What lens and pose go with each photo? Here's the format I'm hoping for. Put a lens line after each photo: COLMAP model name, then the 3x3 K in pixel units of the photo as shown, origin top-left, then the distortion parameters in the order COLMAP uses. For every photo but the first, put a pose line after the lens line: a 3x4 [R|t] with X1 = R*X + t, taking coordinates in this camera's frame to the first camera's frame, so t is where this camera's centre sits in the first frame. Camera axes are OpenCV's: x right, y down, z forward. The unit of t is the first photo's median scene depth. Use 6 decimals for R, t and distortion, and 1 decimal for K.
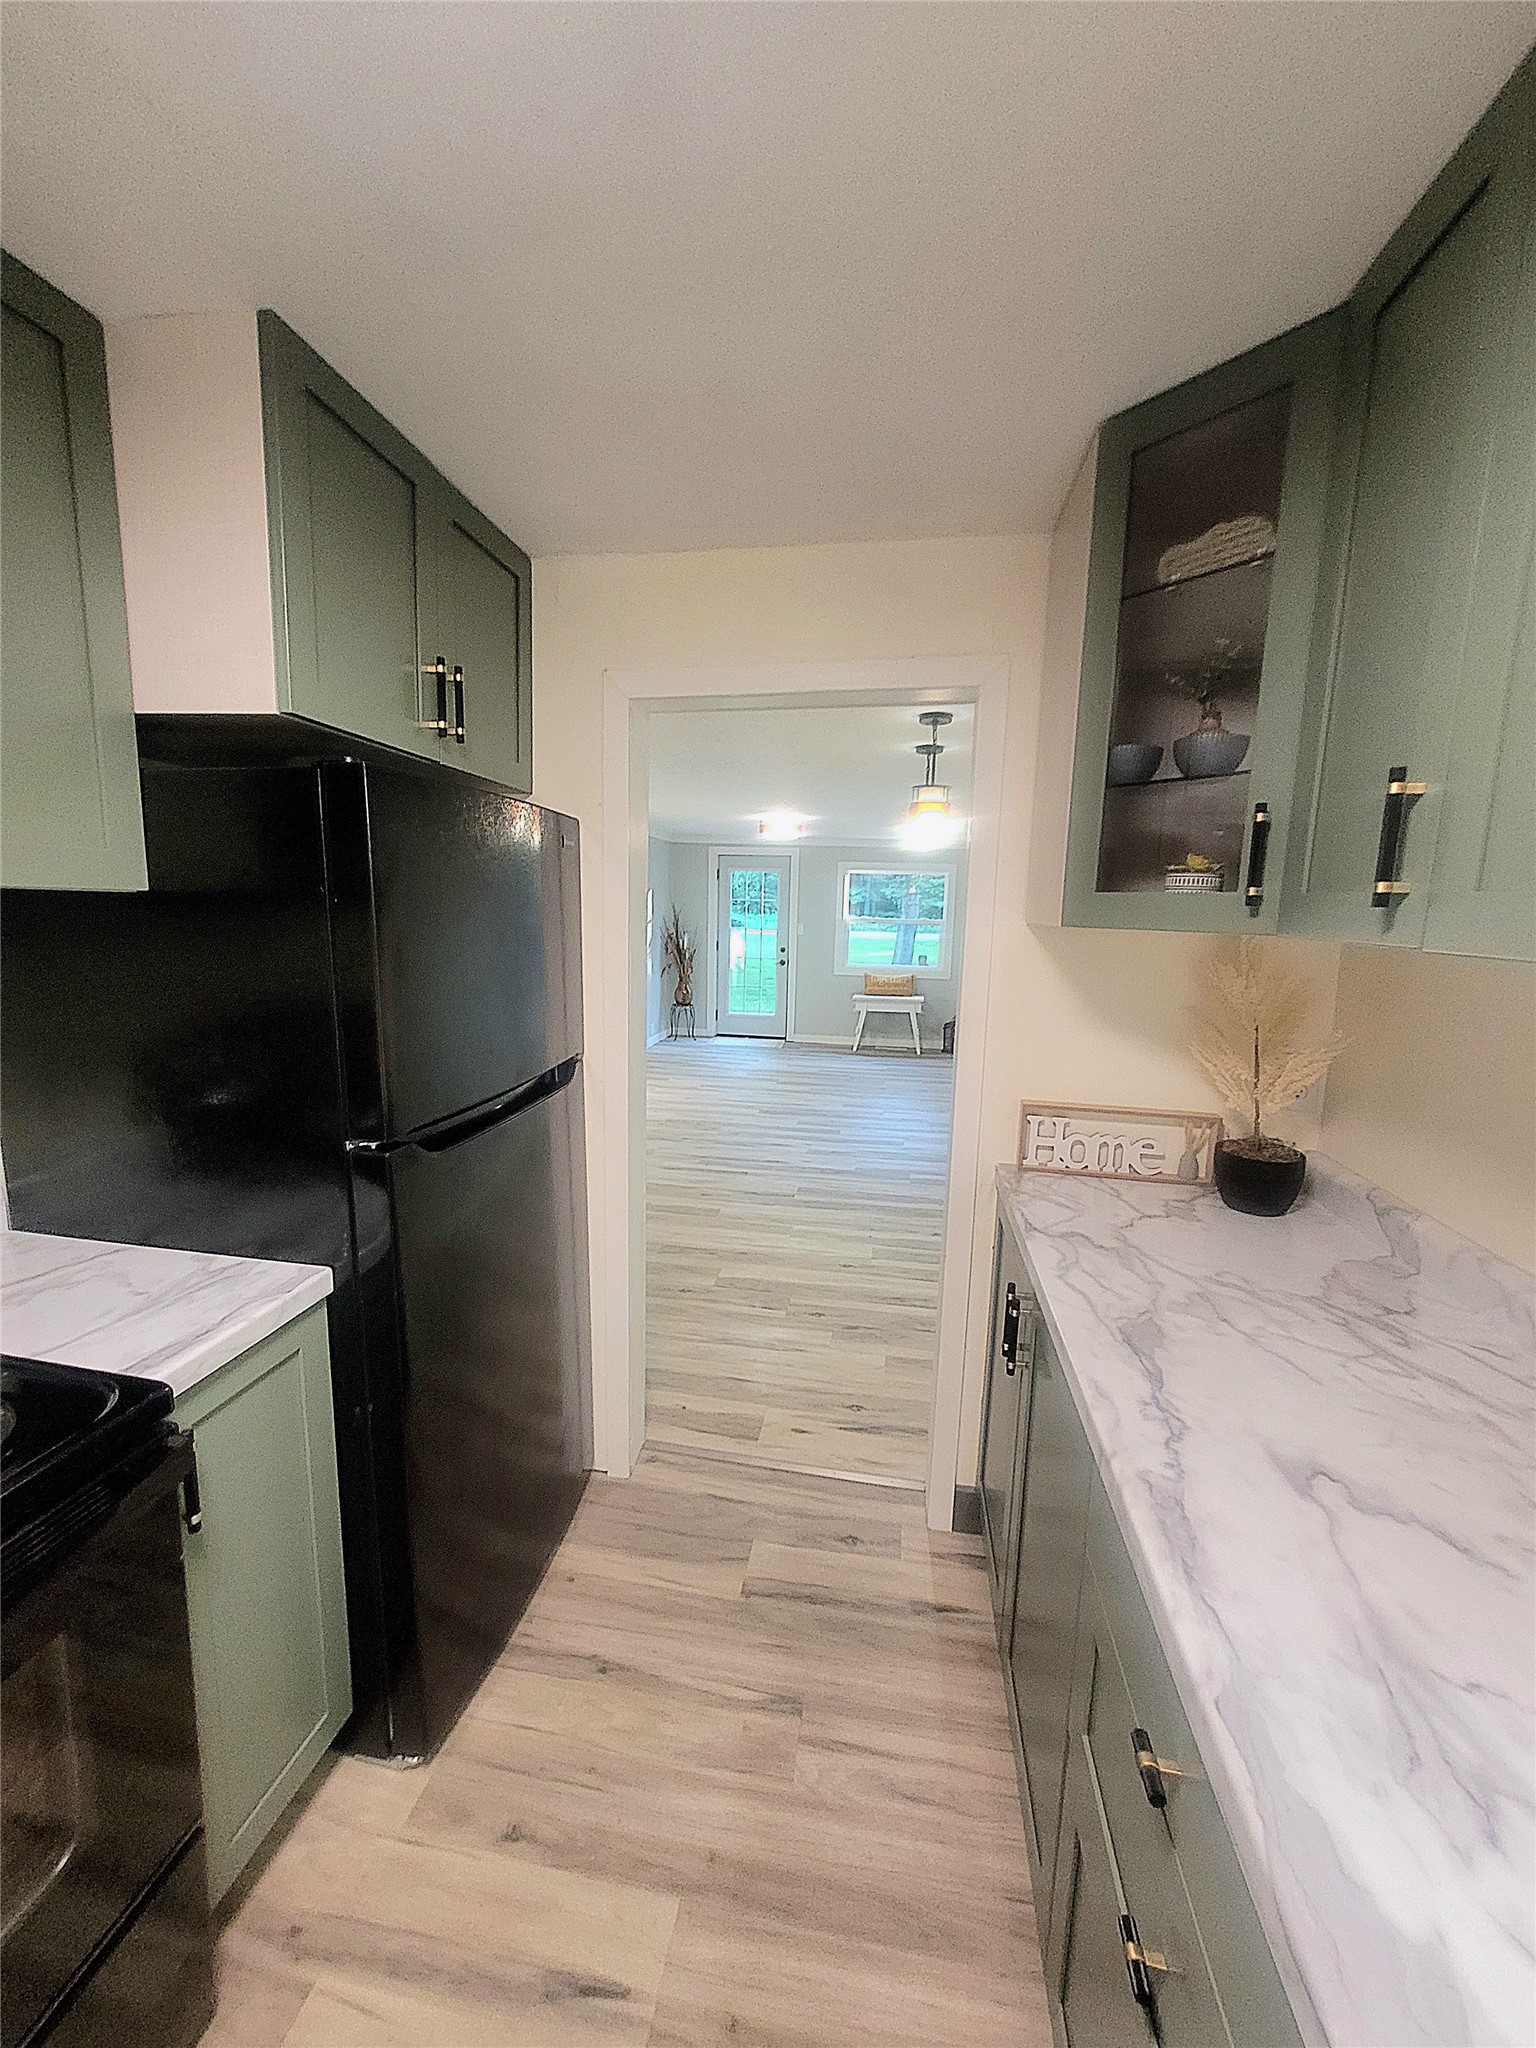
lens RADIAL K [[800.9, 0, 766.3], [0, 800.9, 1027.8], [0, 0, 1]] dist [0.000183, 0.000405]
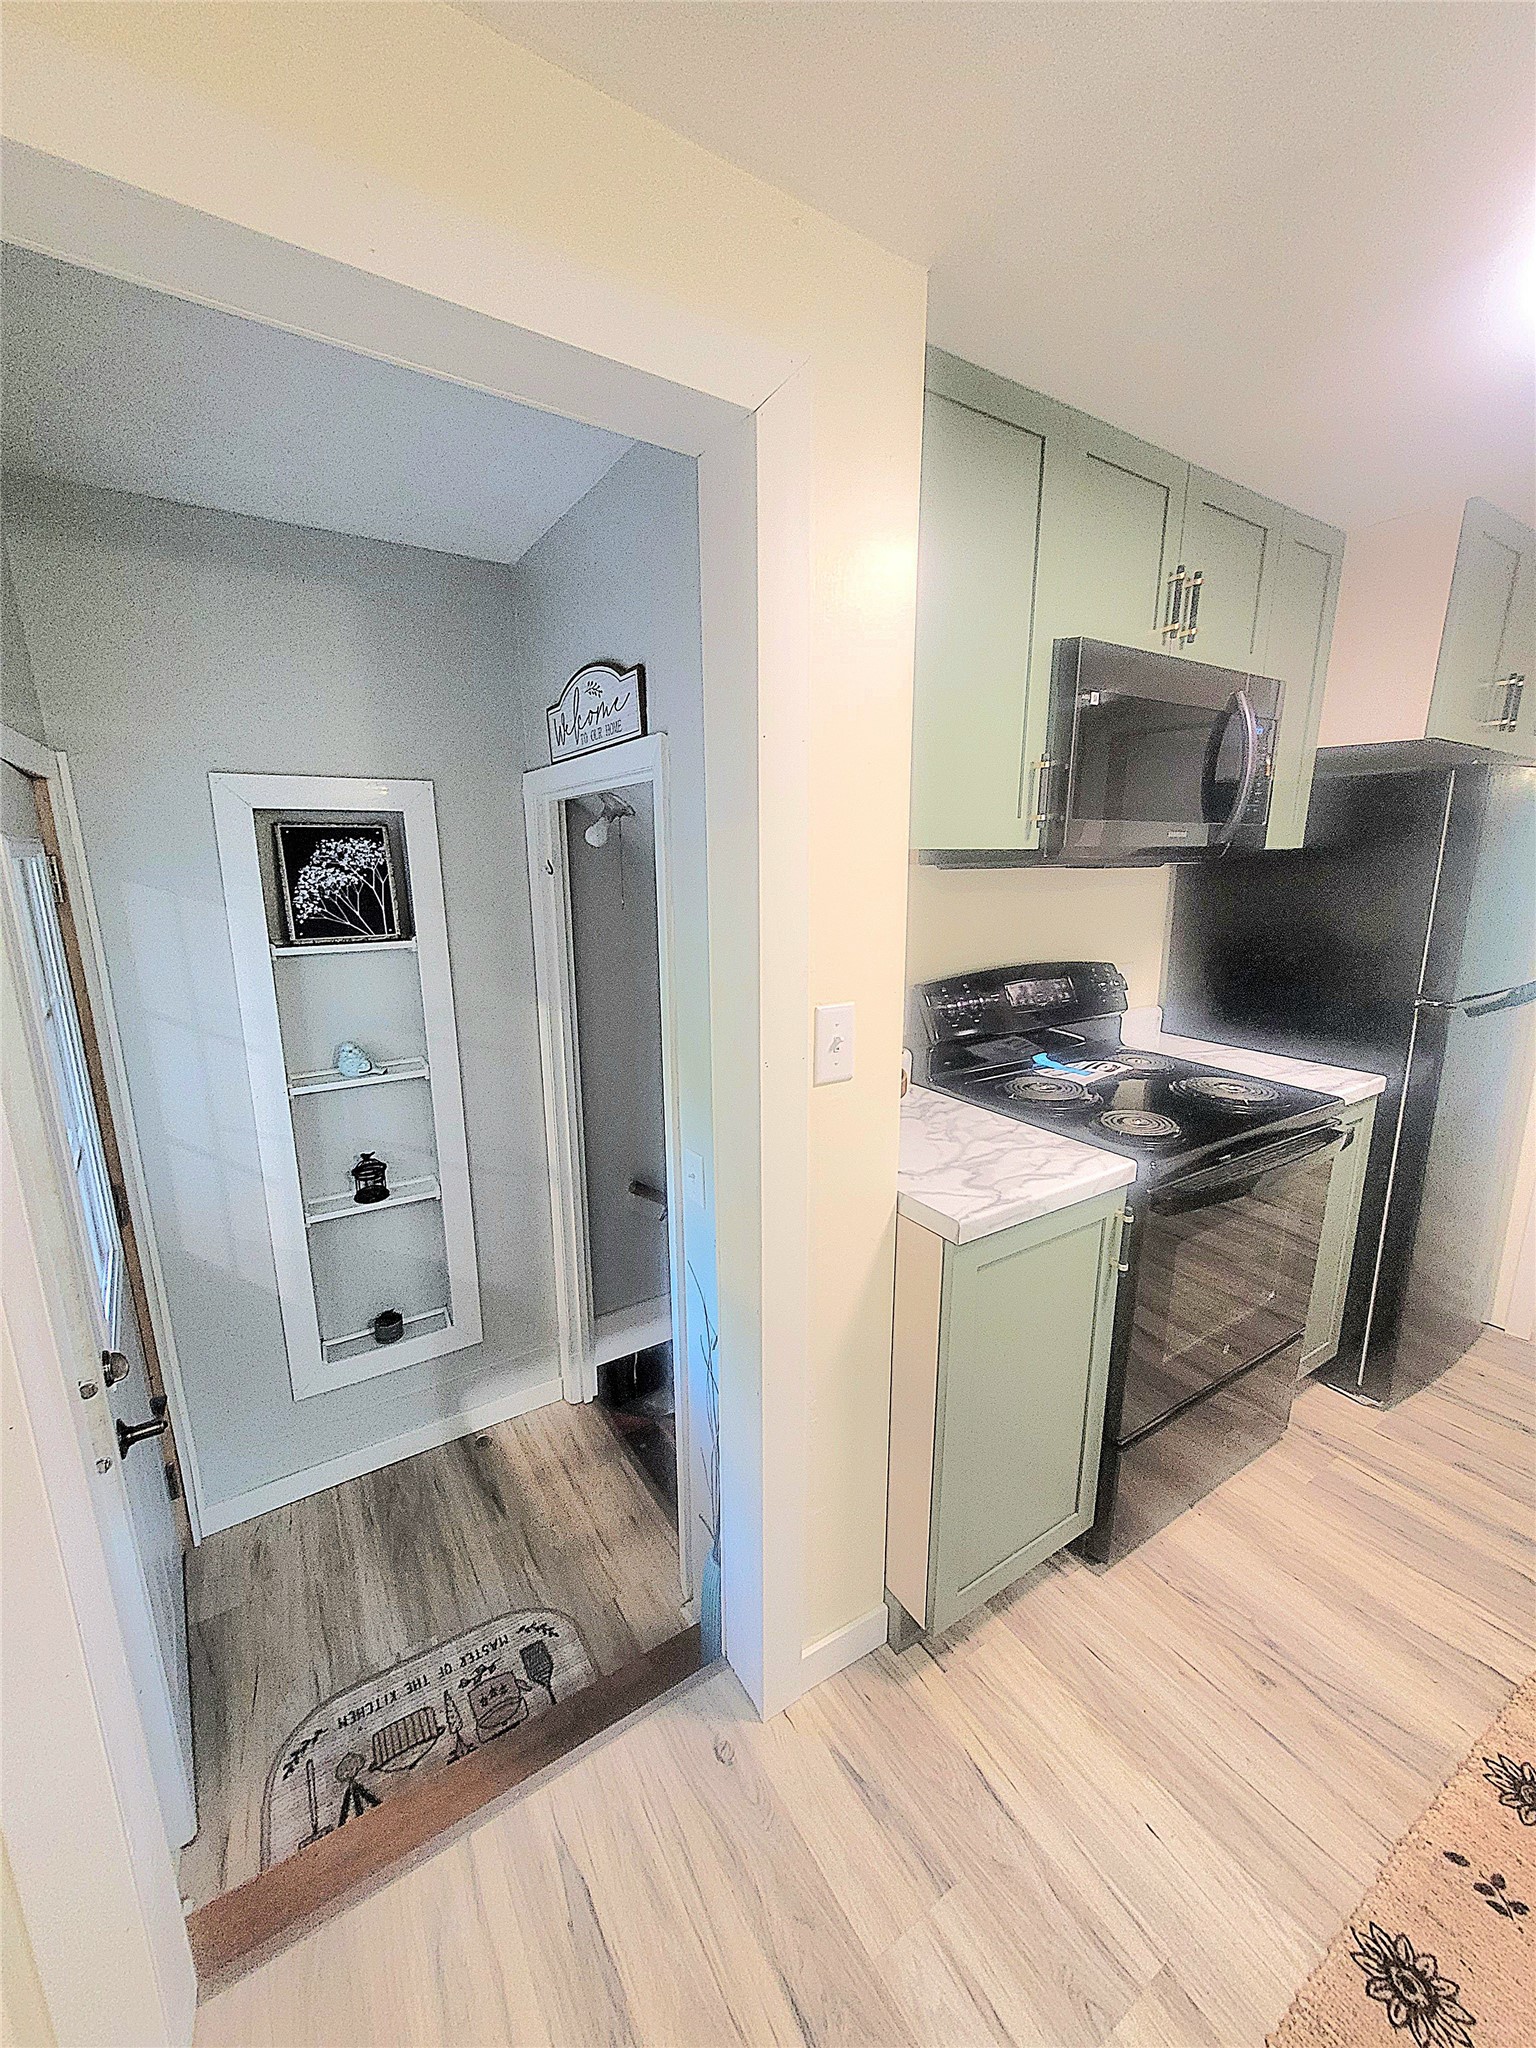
lens RADIAL K [[800.9, 0, 766.3], [0, 800.9, 1027.8], [0, 0, 1]] dist [0.000183, 0.000405]
pose [[0.674763, 0.134278, -0.725716, -0.165830], [-0.092353, 0.990943, 0.097484, 0.115481], [0.732233, 0.001243, 0.681053, -0.779517]]
